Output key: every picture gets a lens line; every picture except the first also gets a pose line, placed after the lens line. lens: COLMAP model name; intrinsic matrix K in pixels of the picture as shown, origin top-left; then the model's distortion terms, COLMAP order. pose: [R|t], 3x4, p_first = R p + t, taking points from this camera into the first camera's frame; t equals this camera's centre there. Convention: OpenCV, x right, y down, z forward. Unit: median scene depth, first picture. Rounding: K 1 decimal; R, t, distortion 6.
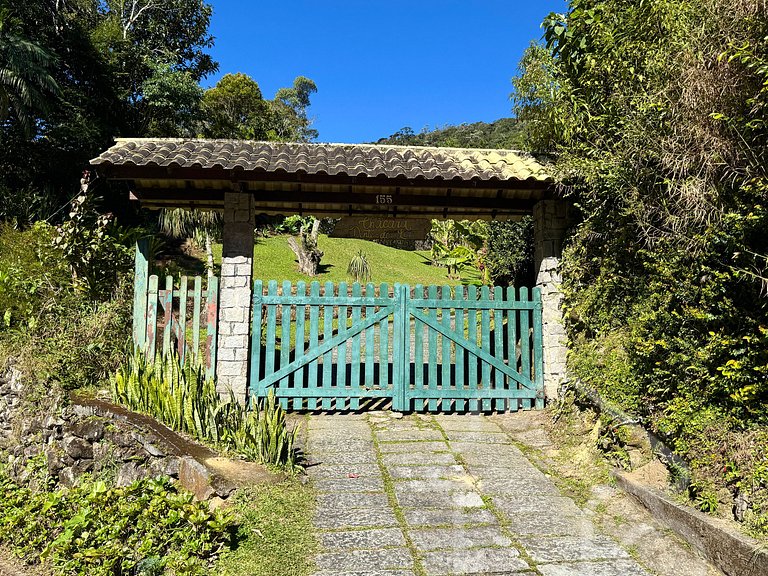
lens RADIAL K [[1086.0, 0, 382.5], [0, 1086.0, 327.9], [0, 0, 1]] dist [0.199725, -1.021958]
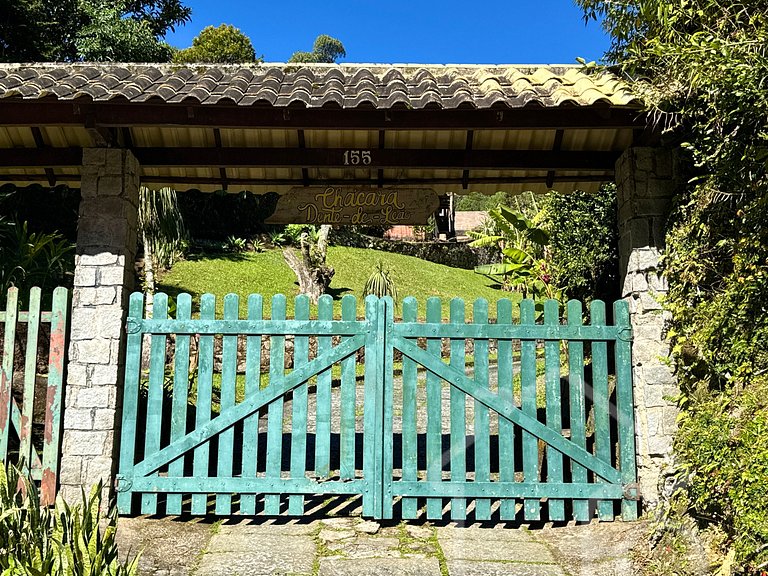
lens RADIAL K [[1086.0, 0, 382.5], [0, 1086.0, 327.9], [0, 0, 1]] dist [0.199725, -1.021958]
pose [[0.987752, -0.010398, -0.155682, 0.108206], [0.001303, 0.998292, -0.058409, 0.009756], [0.156023, 0.057491, 0.986079, 0.427215]]
